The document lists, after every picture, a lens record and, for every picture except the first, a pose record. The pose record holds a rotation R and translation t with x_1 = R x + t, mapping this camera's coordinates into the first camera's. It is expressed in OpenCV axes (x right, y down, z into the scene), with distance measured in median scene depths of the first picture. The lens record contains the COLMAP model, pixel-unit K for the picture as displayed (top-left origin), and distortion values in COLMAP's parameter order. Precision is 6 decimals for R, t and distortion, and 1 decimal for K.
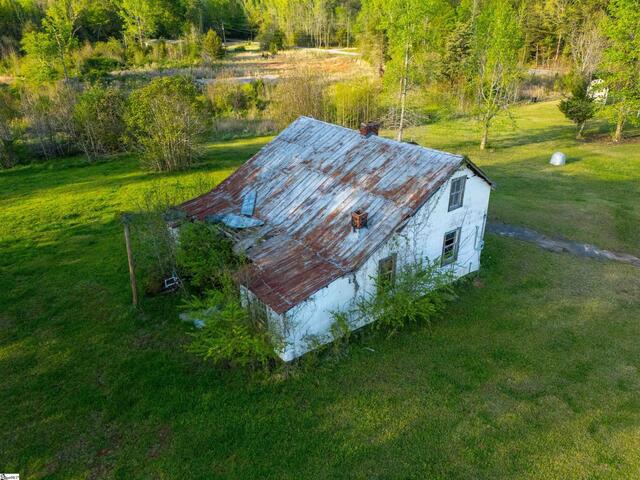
lens RADIAL K [[470.9, 0, 321.2], [0, 470.9, 238.9], [0, 0, 1]] dist [0.062448, -0.054249]
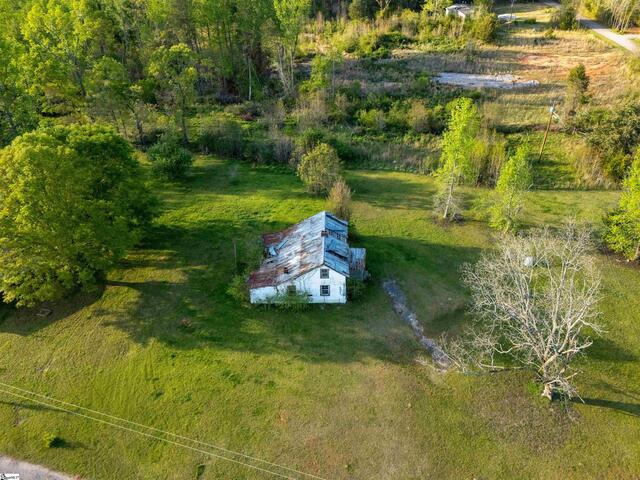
lens RADIAL K [[470.9, 0, 321.2], [0, 470.9, 238.9], [0, 0, 1]] dist [0.062448, -0.054249]
pose [[0.782077, 0.346170, -0.518190, 1.571098], [-0.252186, 0.936201, 0.244806, -0.918697], [0.569875, -0.060777, 0.819481, -1.176191]]
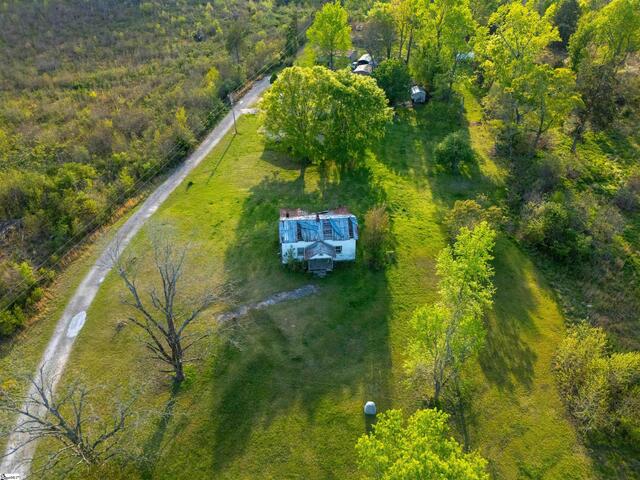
lens RADIAL K [[470.9, 0, 321.2], [0, 470.9, 238.9], [0, 0, 1]] dist [0.062448, -0.054249]
pose [[-0.540031, 0.510150, -0.669412, 2.483089], [-0.354751, 0.583288, 0.730703, -2.696613], [0.763229, 0.632077, -0.134017, 1.722755]]
